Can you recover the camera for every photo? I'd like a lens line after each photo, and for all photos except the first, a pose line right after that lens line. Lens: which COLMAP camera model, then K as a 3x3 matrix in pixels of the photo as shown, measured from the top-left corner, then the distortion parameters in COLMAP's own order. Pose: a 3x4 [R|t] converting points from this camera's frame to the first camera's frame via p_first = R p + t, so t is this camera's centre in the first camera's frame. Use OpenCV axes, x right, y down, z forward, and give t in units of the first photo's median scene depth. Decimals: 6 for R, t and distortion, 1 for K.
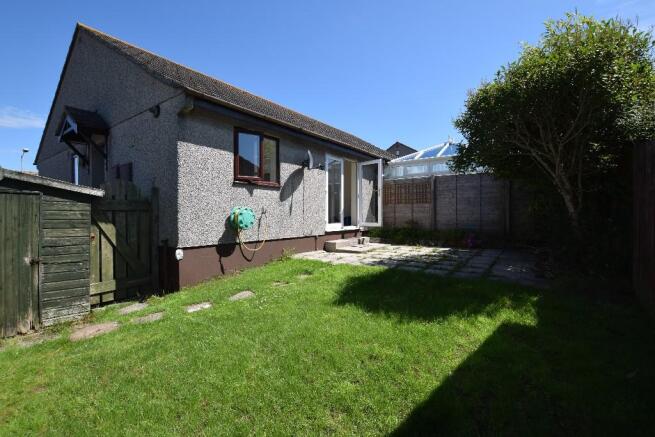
lens RADIAL K [[296.8, 0, 326.2], [0, 296.8, 216.3], [0, 0, 1]] dist [0.002065, 0.000014]
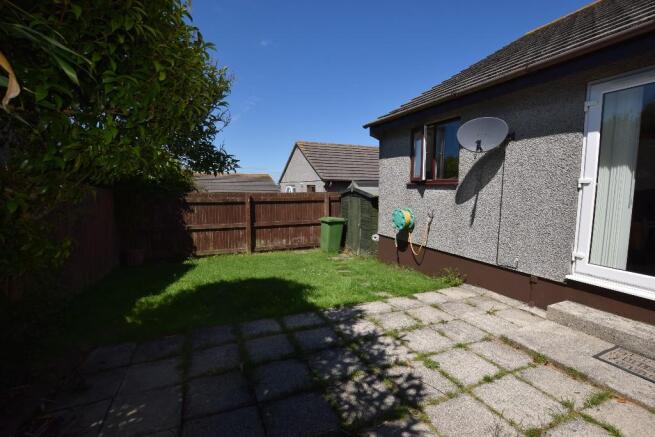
lens RADIAL K [[296.8, 0, 327.0], [0, 296.8, 218.6], [0, 0, 1]] dist [0.002065, 0.000014]
pose [[-0.500630, 0.084734, -0.861504, 0.642620], [-0.015367, 0.994171, 0.106712, -0.087942], [0.865525, 0.066662, -0.496410, 1.096748]]
